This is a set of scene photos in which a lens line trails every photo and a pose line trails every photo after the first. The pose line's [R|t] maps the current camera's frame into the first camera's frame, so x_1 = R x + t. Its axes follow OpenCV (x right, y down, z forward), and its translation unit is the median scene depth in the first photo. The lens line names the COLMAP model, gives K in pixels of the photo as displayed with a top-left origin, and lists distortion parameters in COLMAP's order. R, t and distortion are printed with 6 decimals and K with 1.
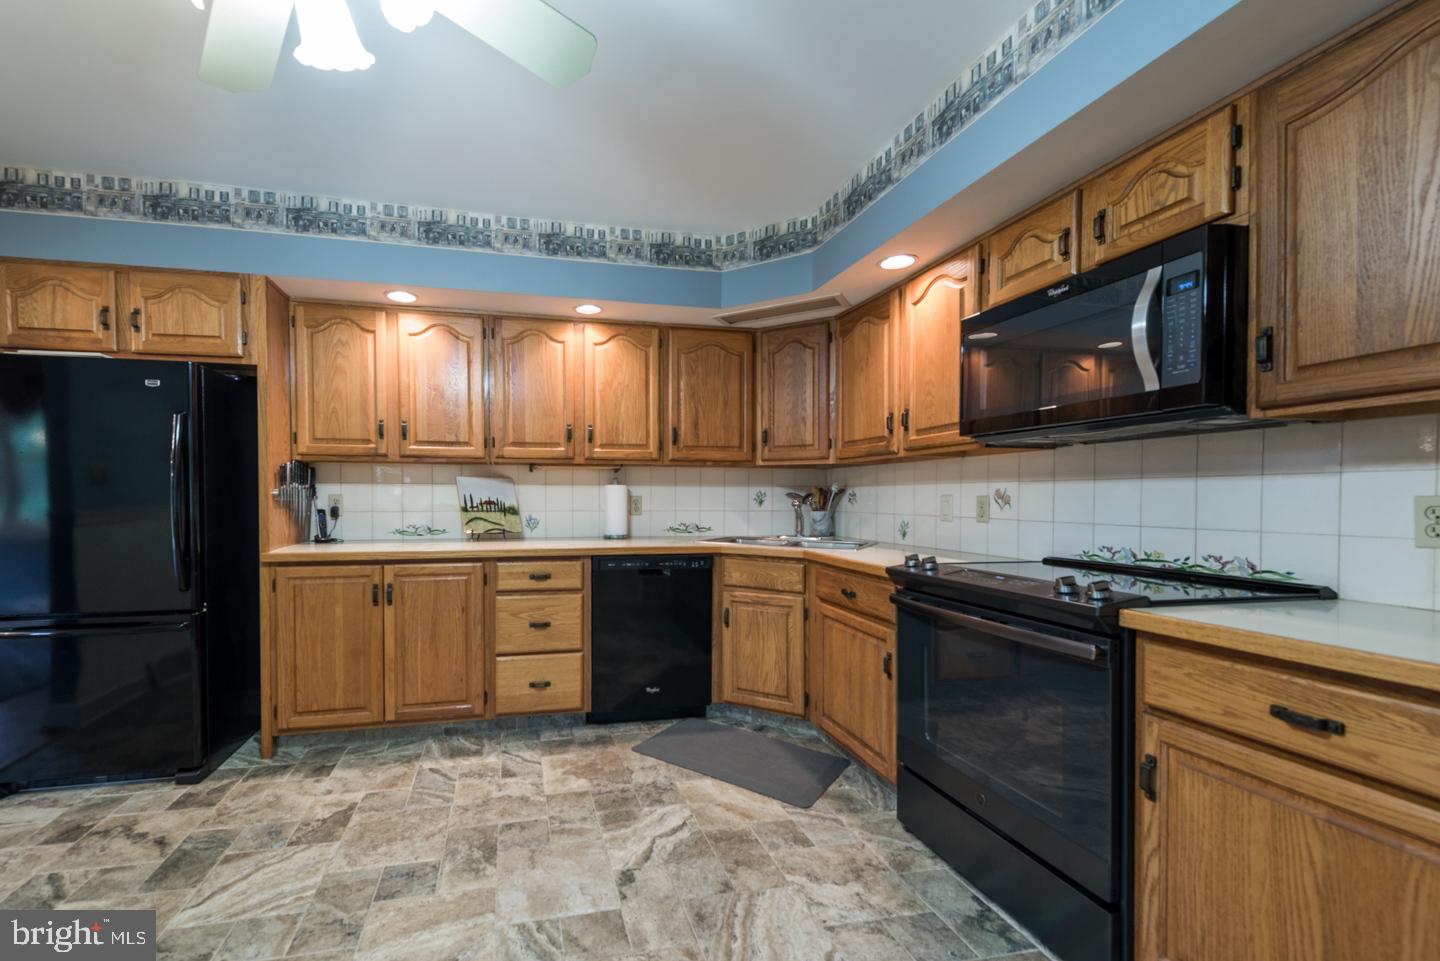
lens RADIAL K [[628.0, 0, 678.1], [0, 628.0, 508.8], [0, 0, 1]] dist [0.010500, -0.000989]
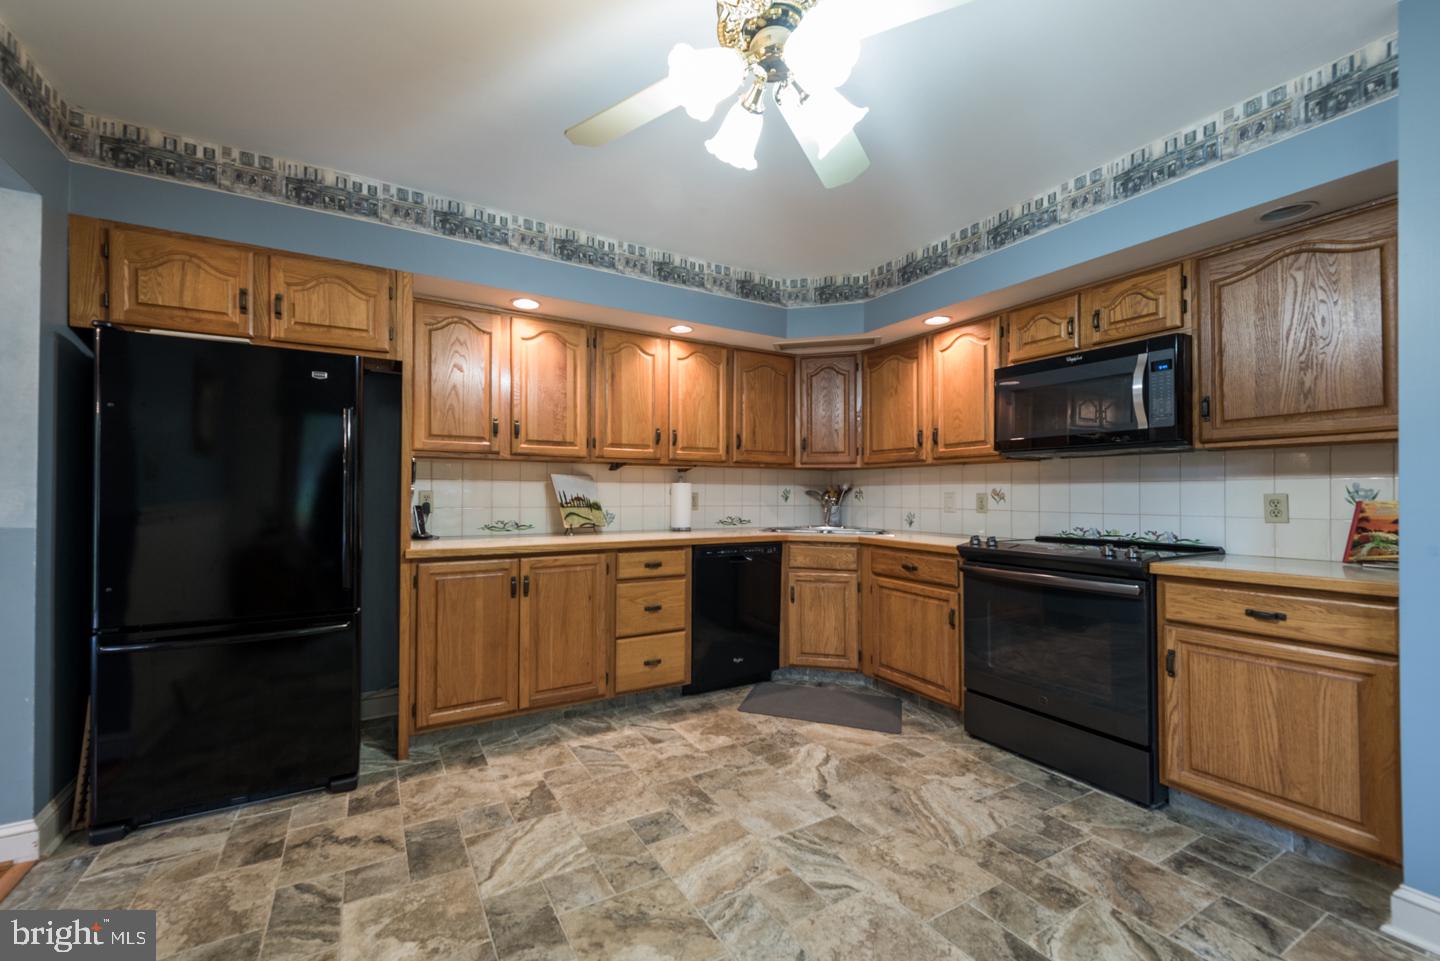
lens RADIAL K [[608.7, 0, 749.5], [0, 608.7, 488.3], [0, 0, 1]] dist [0.013447, -0.000292]
pose [[0.942788, 0.004870, 0.333357, -0.487544], [0.004568, 0.999611, -0.027524, 0.002884], [-0.333361, 0.027472, 0.942399, -0.093431]]
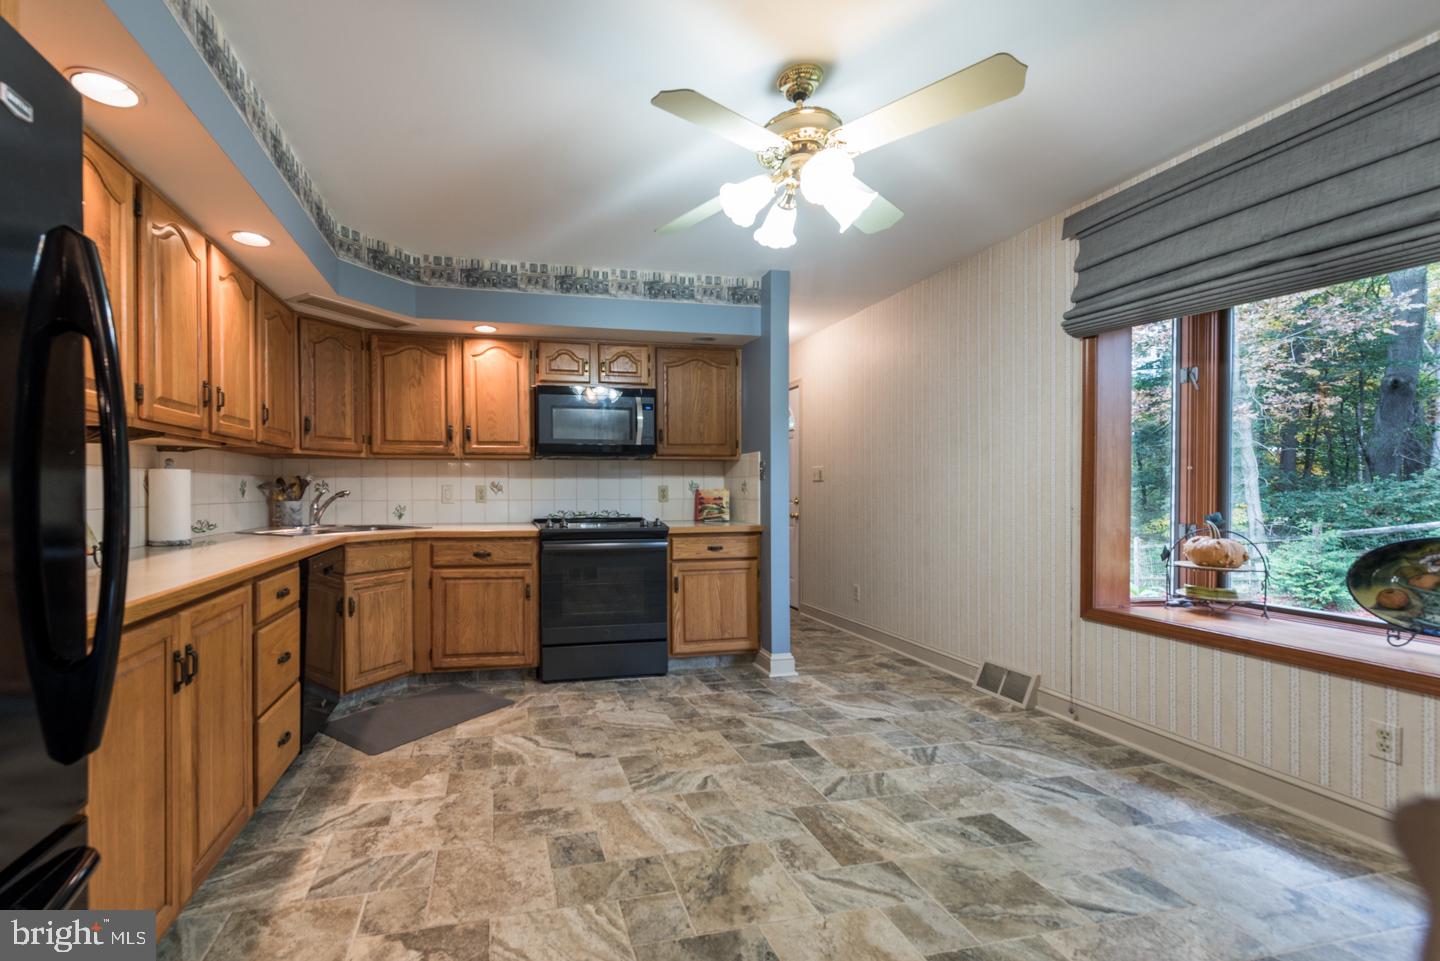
lens RADIAL K [[562.3, 0, 647.5], [0, 562.3, 490.9], [0, 0, 1]] dist [0.011219, -0.000163]
pose [[-0.003732, -0.006604, 0.999971, -1.033541], [0.021359, 0.999750, 0.006682, -0.009379], [-0.999765, 0.021384, -0.003590, 0.659269]]
